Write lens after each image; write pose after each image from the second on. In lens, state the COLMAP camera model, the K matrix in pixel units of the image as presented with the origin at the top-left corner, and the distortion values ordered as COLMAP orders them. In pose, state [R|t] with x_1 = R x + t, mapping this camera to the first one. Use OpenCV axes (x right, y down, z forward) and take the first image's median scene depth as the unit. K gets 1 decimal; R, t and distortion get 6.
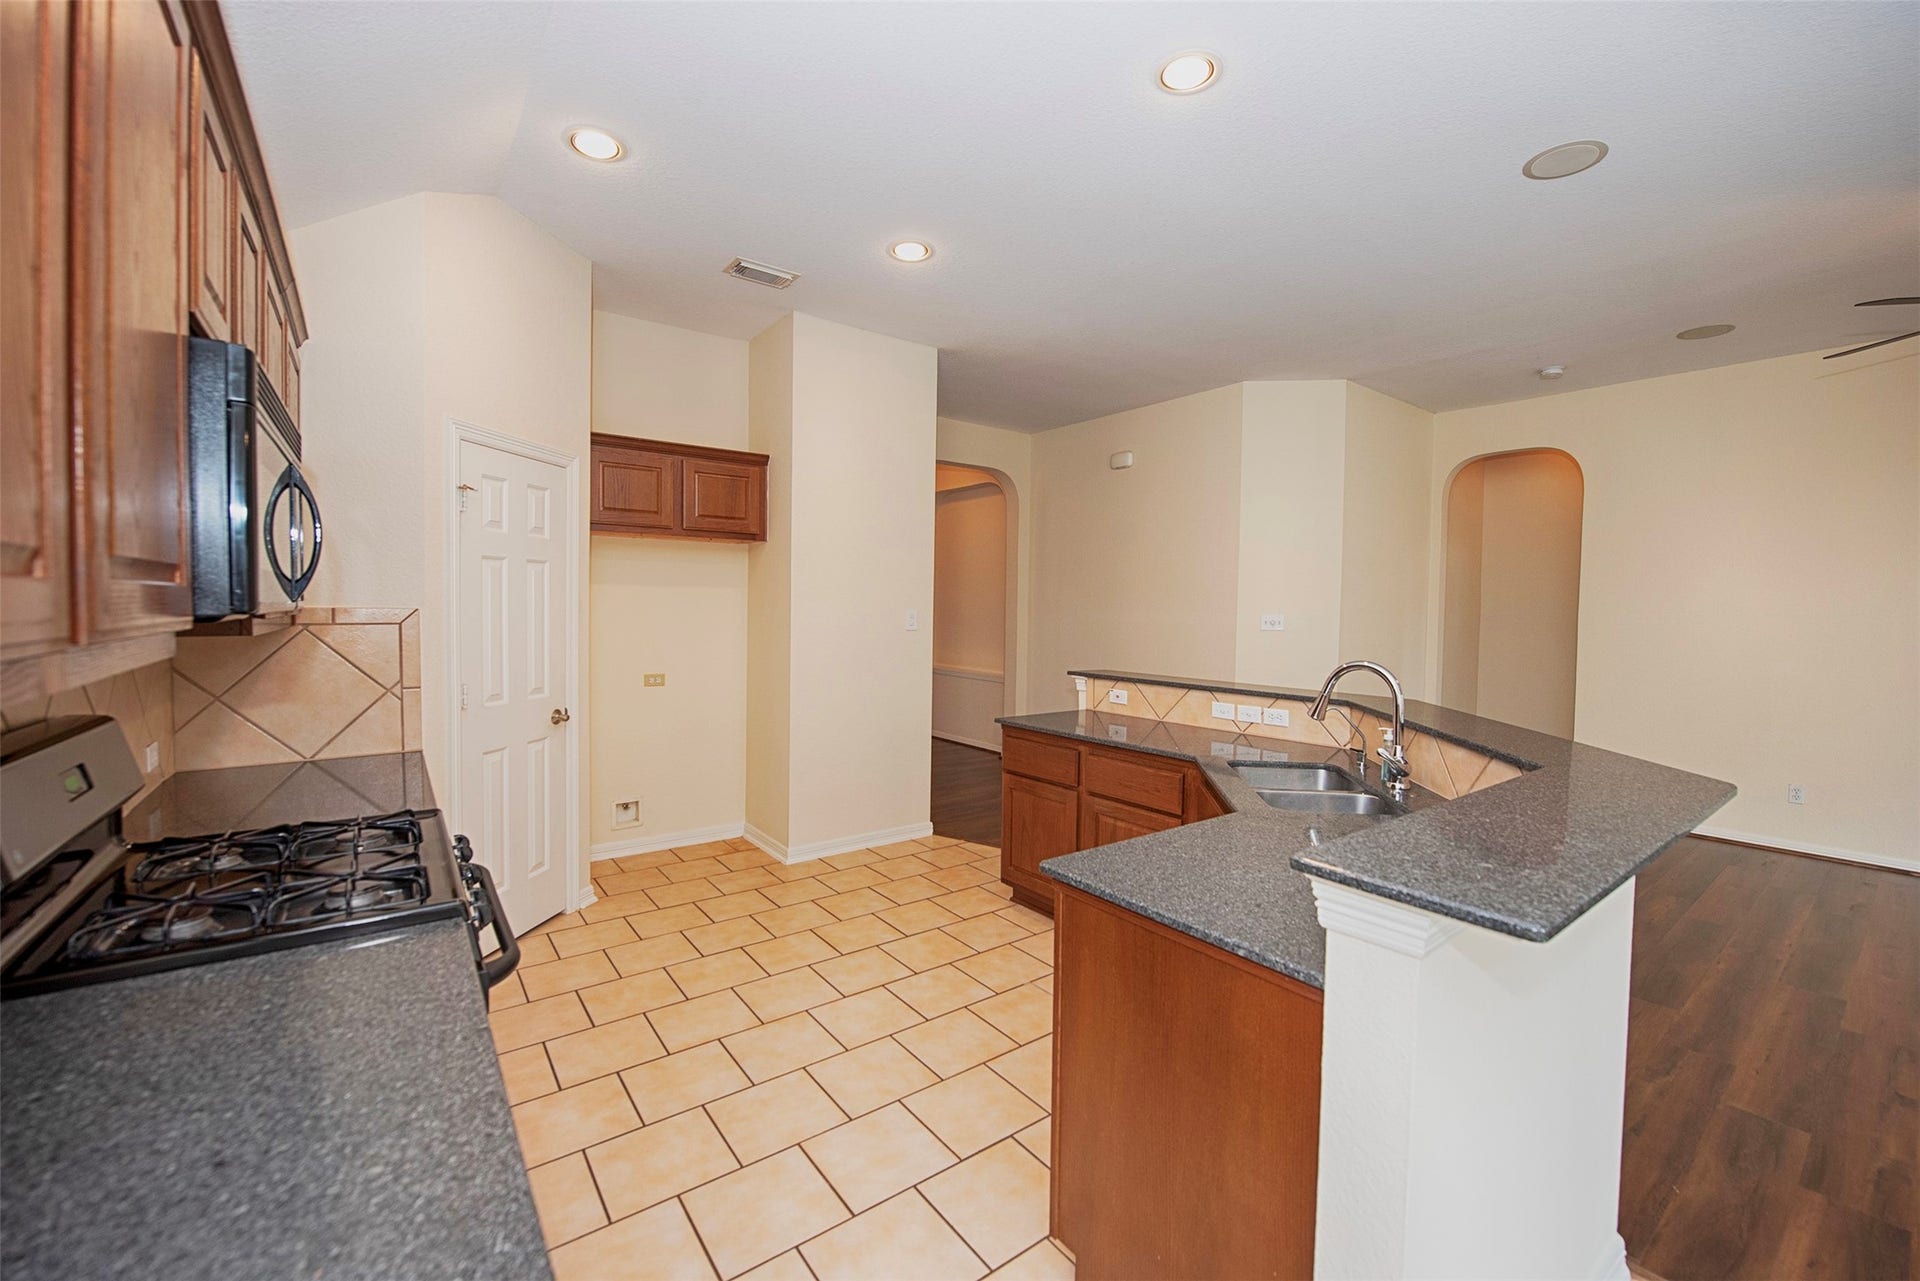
lens RADIAL K [[792.5, 0, 964.2], [0, 792.5, 633.4], [0, 0, 1]] dist [-0.014799, -0.002543]
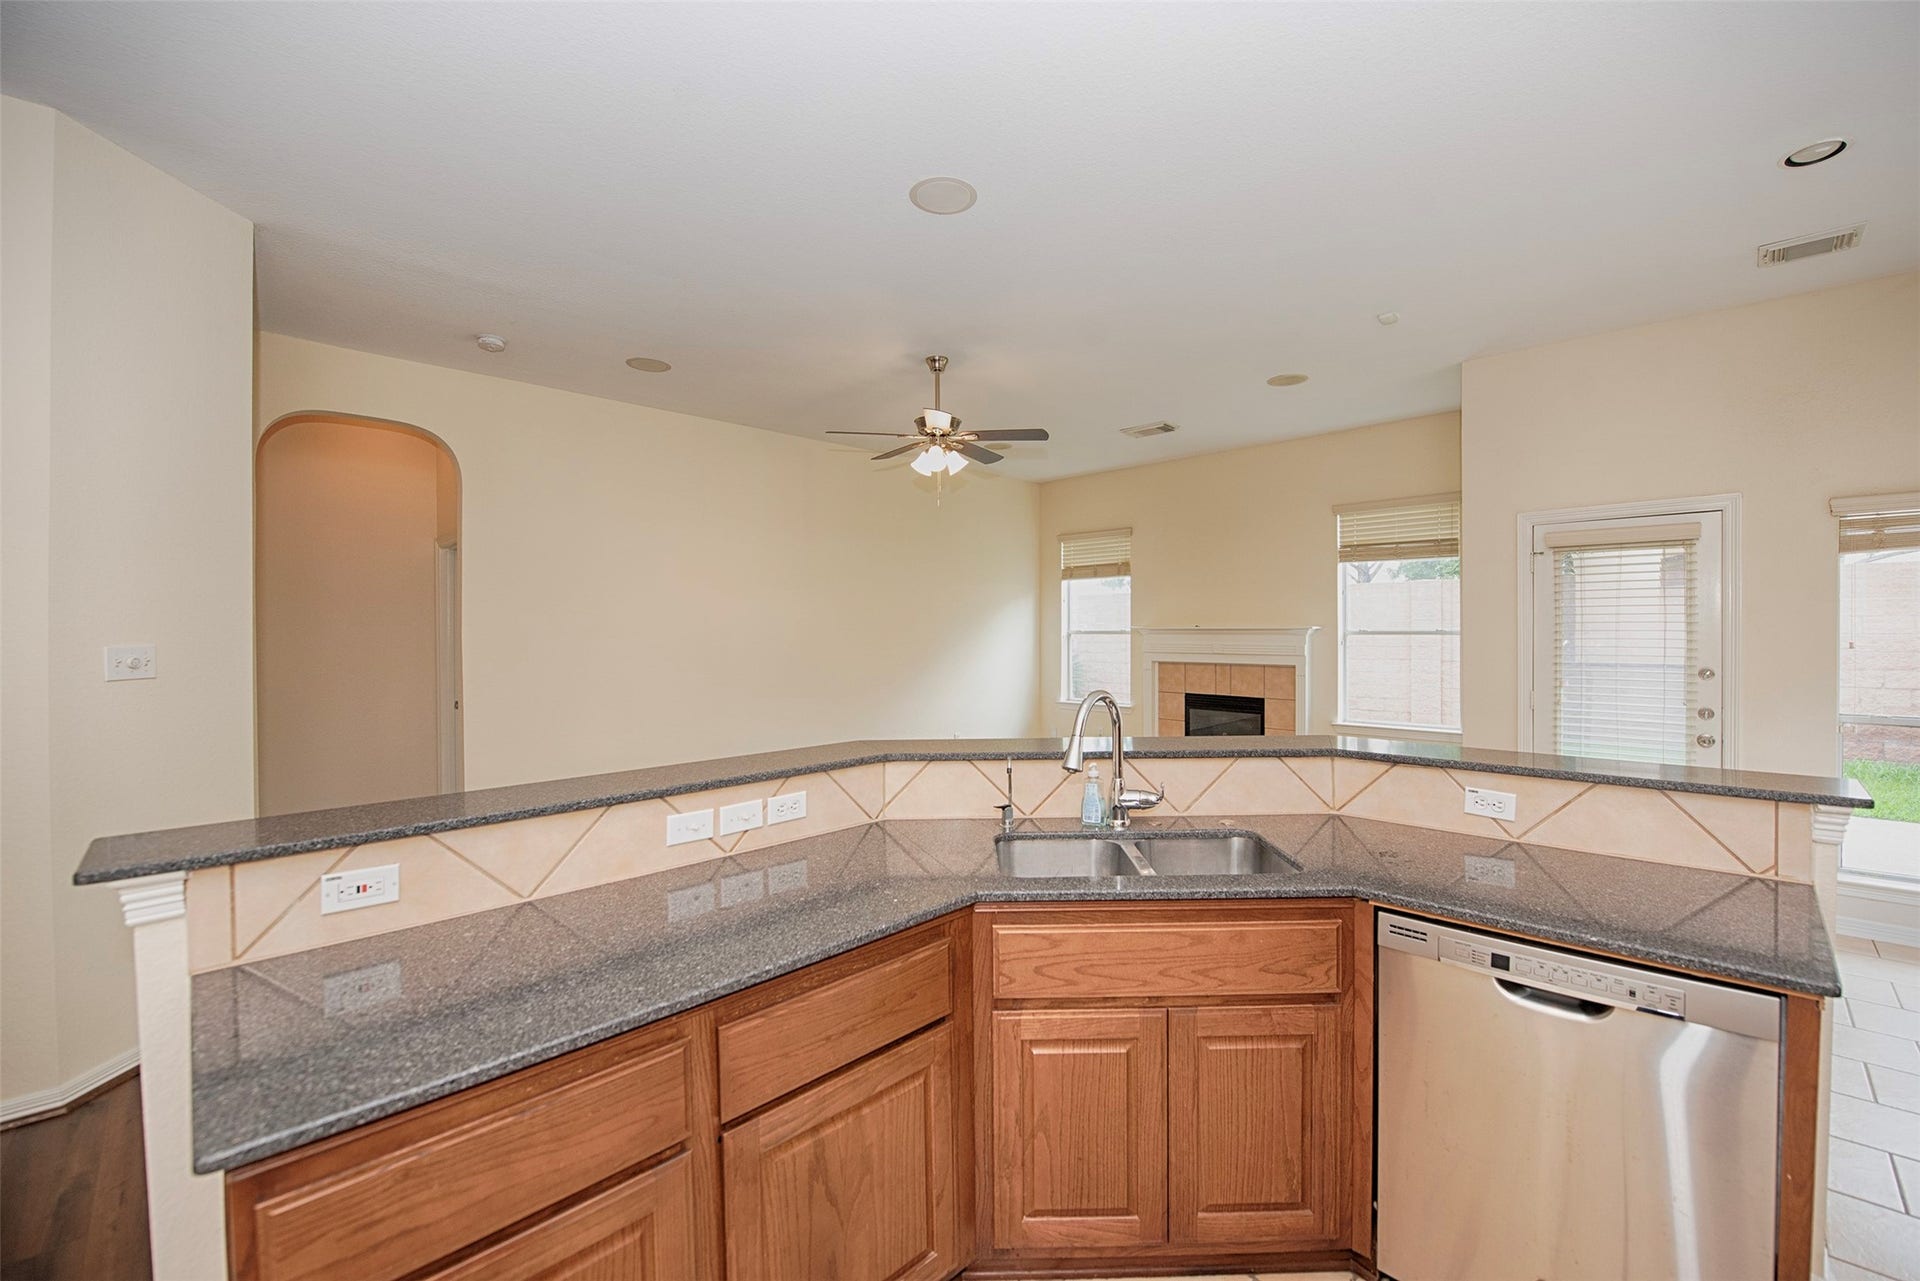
lens RADIAL K [[792.5, 0, 964.2], [0, 792.5, 633.4], [0, 0, 1]] dist [-0.014799, -0.002543]
pose [[-0.191028, -0.014134, 0.981483, -0.209977], [0.033704, 0.999212, 0.020949, -0.033906], [-0.981006, 0.037081, -0.190401, 0.858431]]
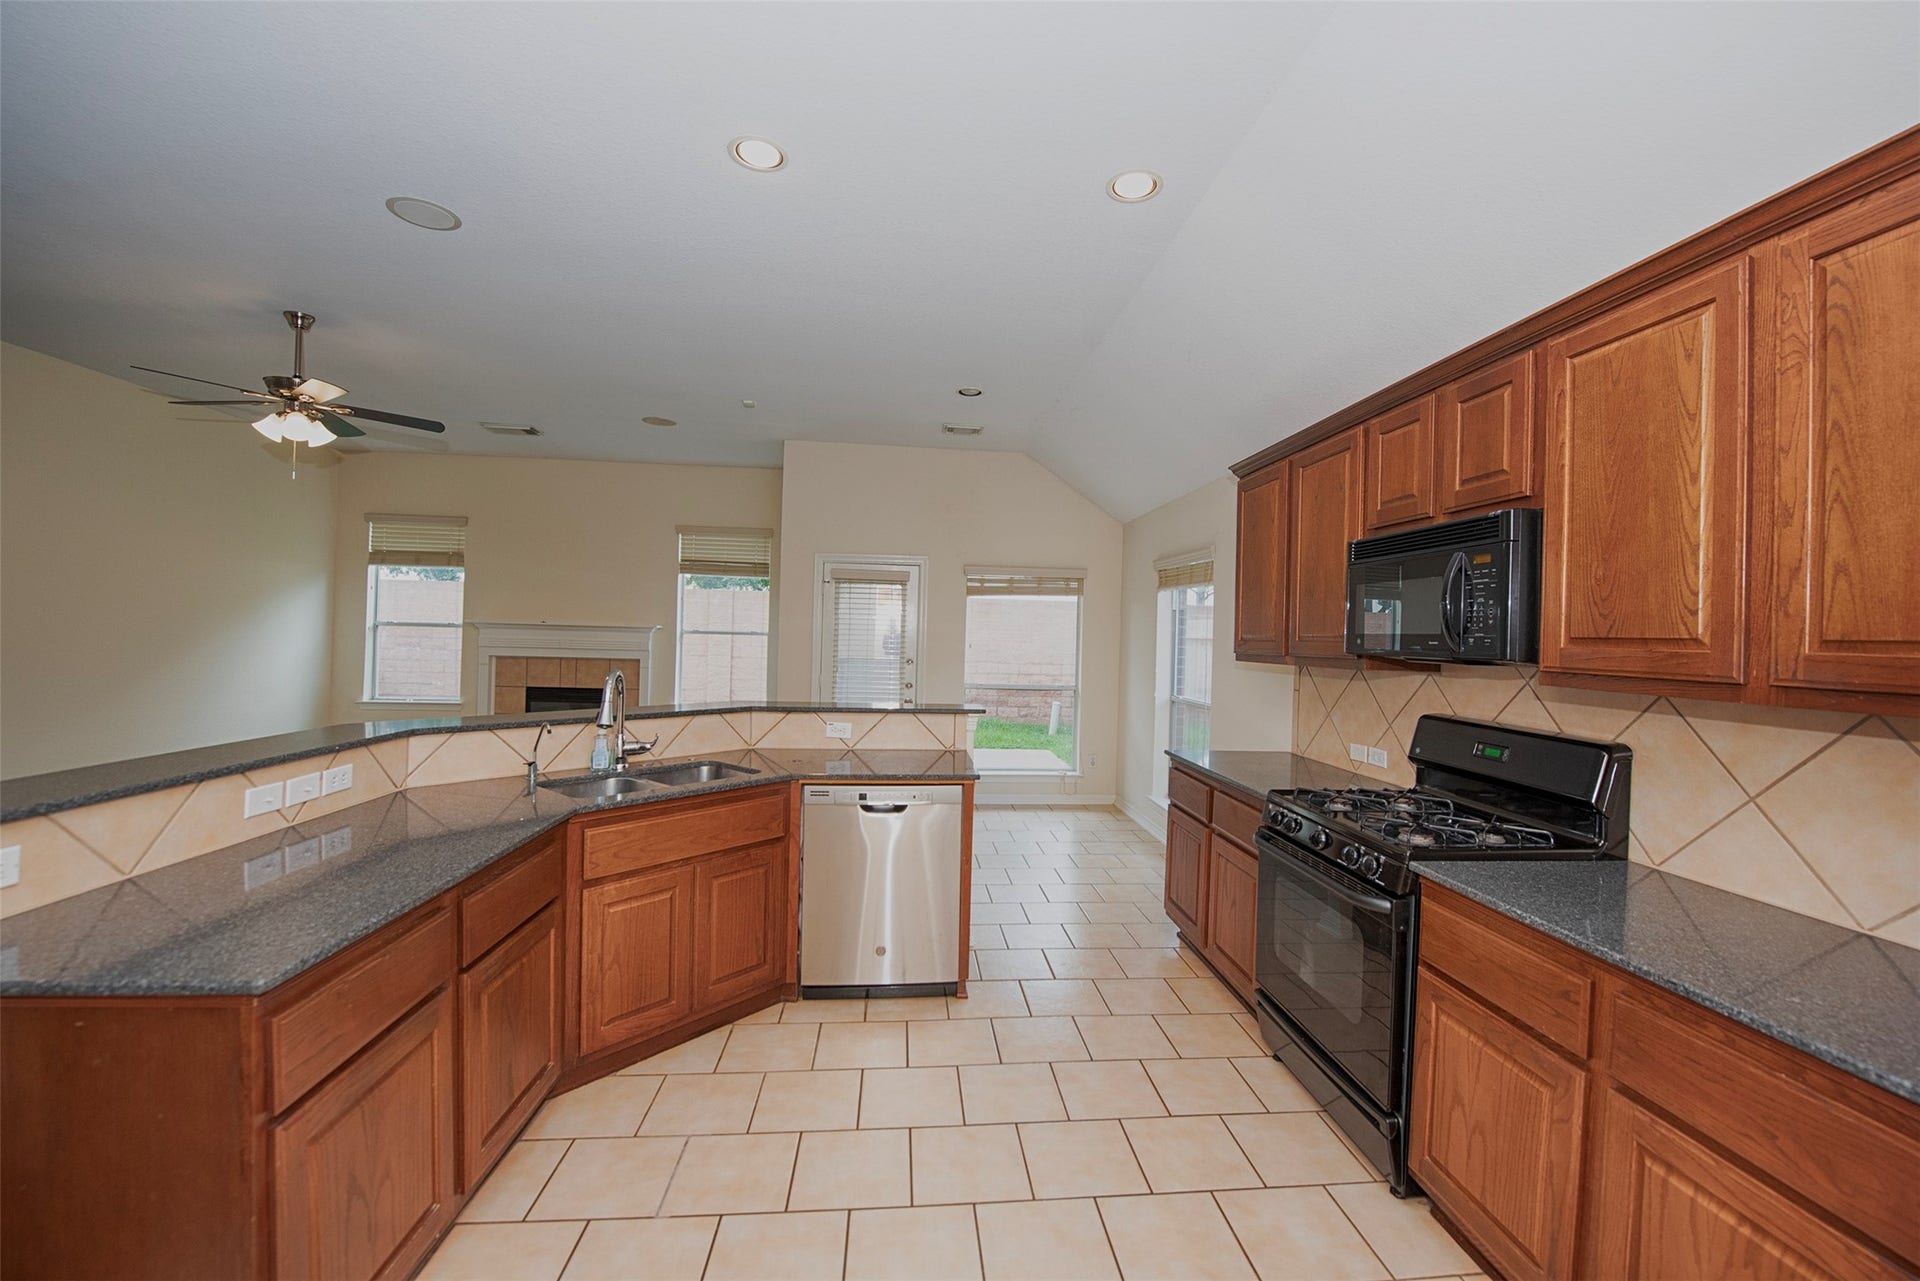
lens RADIAL K [[792.5, 0, 964.2], [0, 792.5, 633.4], [0, 0, 1]] dist [-0.014799, -0.002543]
pose [[-0.868923, -0.031172, 0.493965, -0.351545], [-0.018800, 0.999373, 0.029995, -0.043100], [-0.494591, 0.016777, -0.868964, 1.155620]]
